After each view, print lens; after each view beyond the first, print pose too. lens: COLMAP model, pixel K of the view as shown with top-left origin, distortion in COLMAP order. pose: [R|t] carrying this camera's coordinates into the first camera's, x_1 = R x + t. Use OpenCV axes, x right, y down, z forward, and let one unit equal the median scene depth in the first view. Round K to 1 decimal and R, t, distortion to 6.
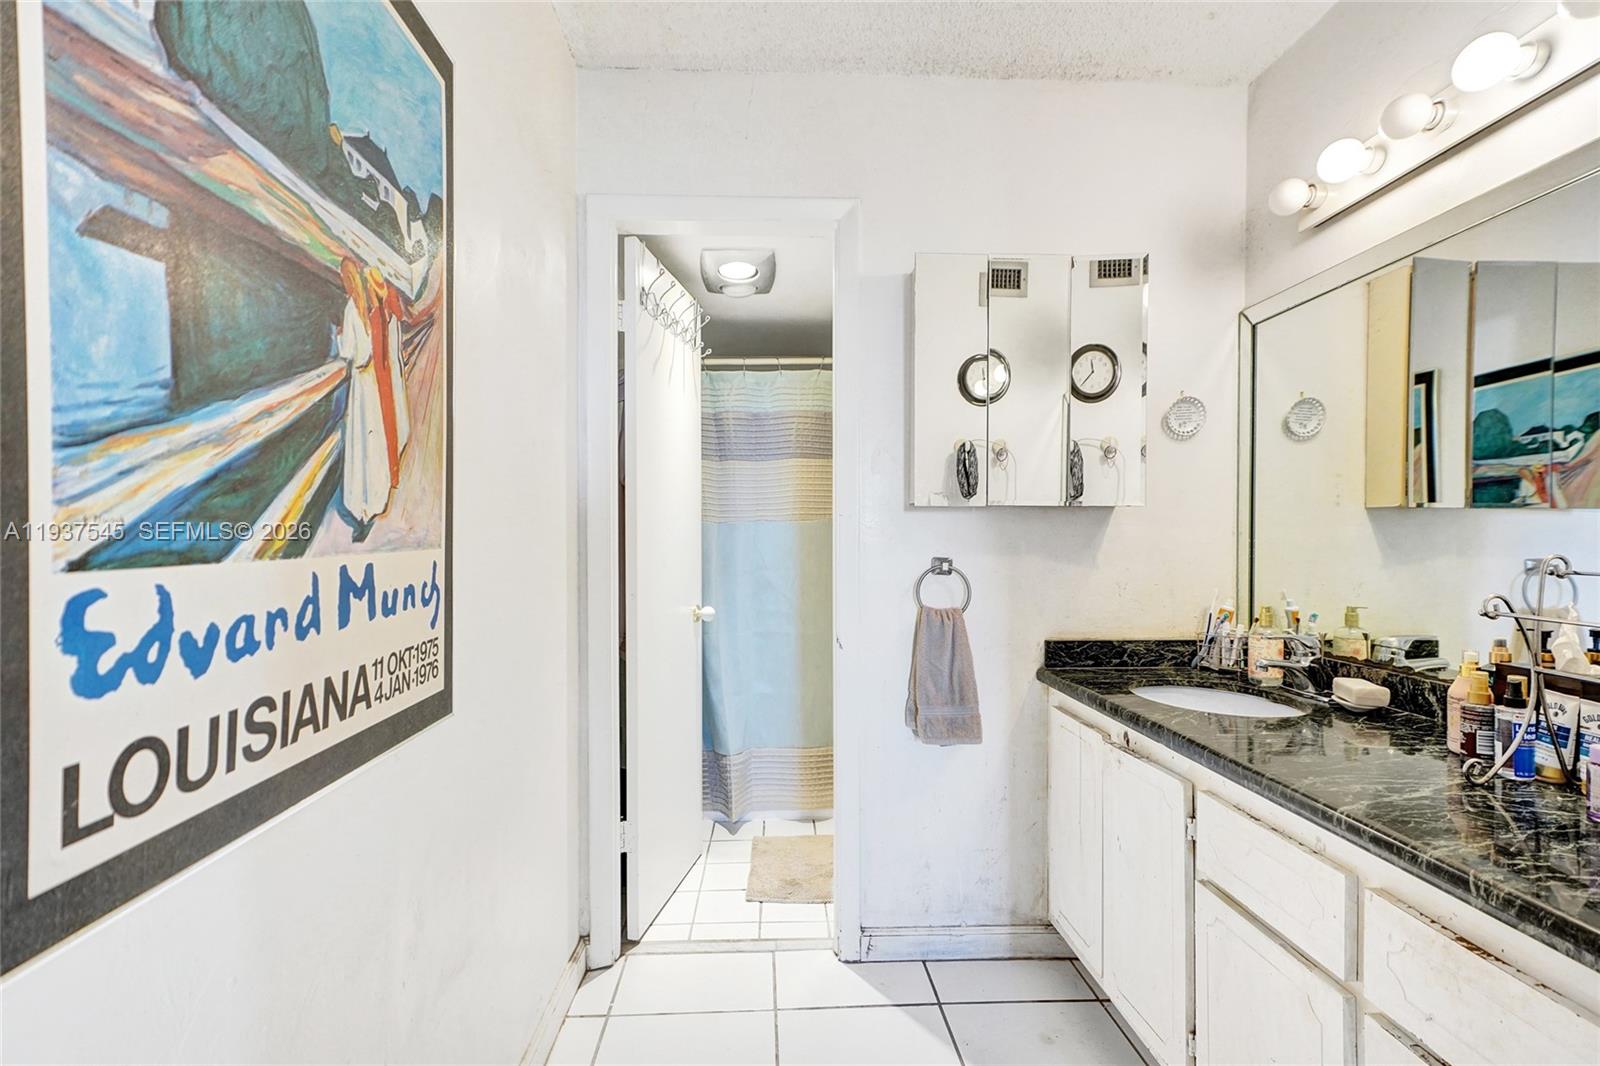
lens RADIAL K [[738.0, 0, 798.2], [0, 738.0, 540.6], [0, 0, 1]] dist [0.017287, 0.001031]
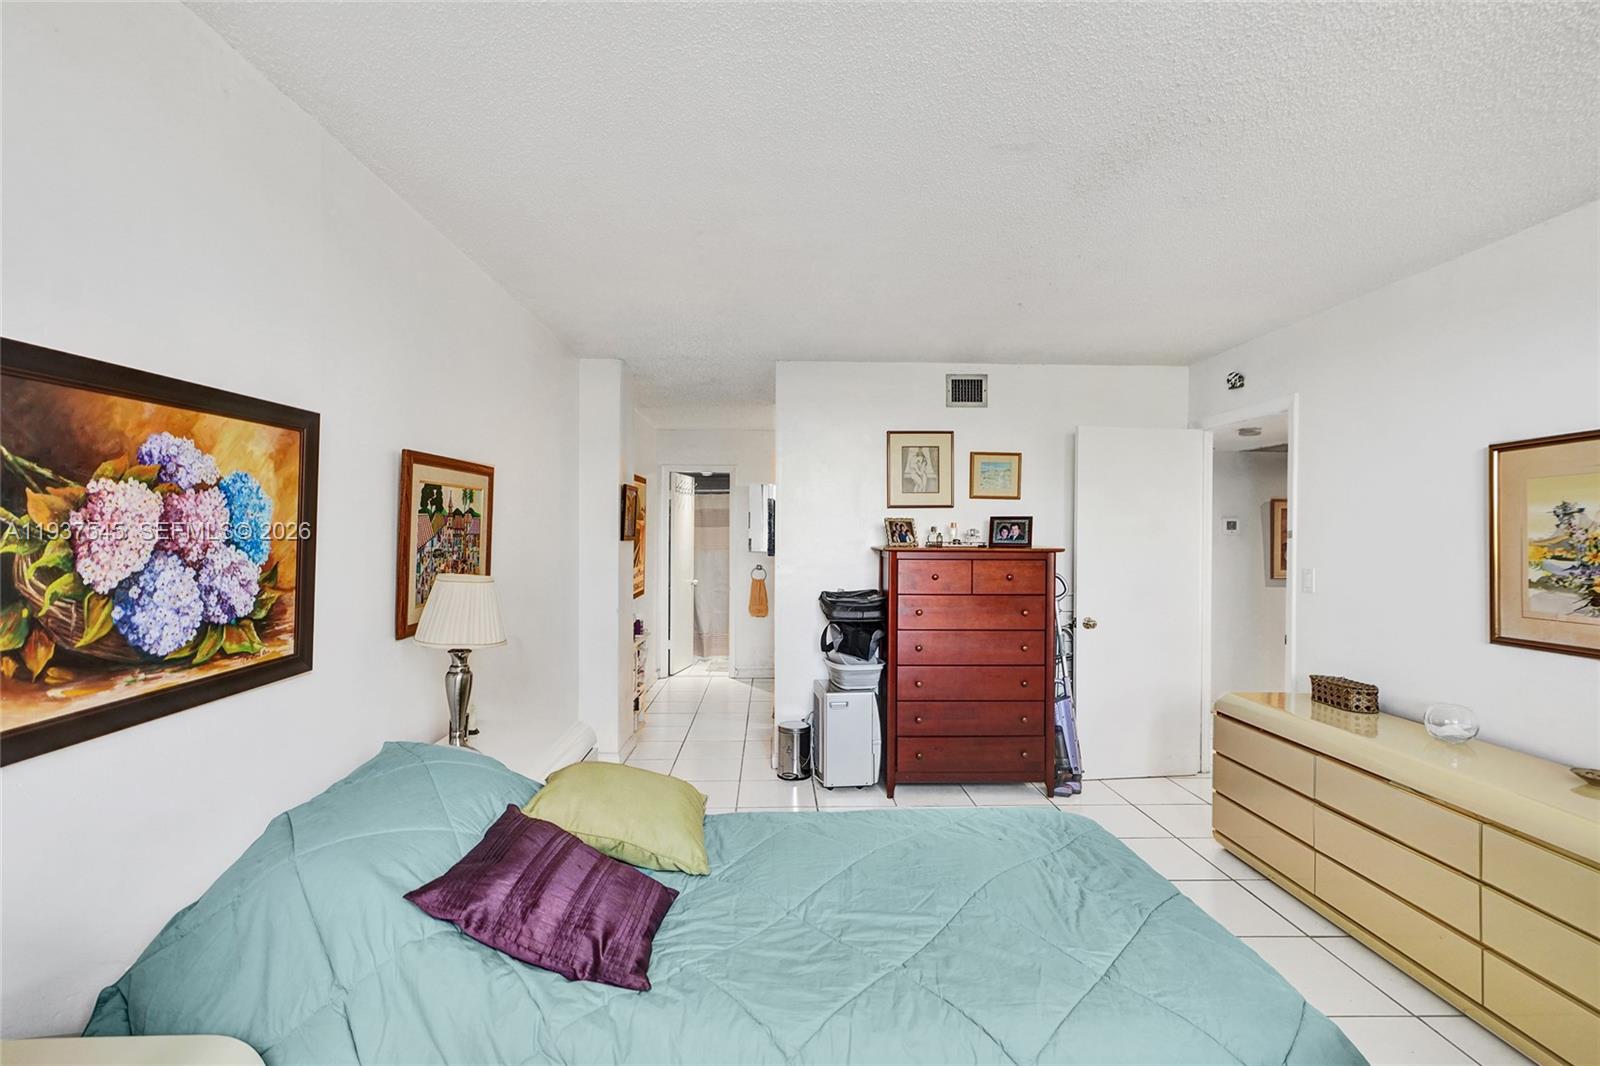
lens RADIAL K [[738.0, 0, 799.0], [0, 738.0, 527.3], [0, 0, 1]] dist [0.017287, 0.001031]
pose [[0.999884, 0.009980, -0.011509, 0.312238], [-0.010072, 0.999918, -0.007958, -0.097006], [0.011428, 0.008073, 0.999902, -1.882944]]
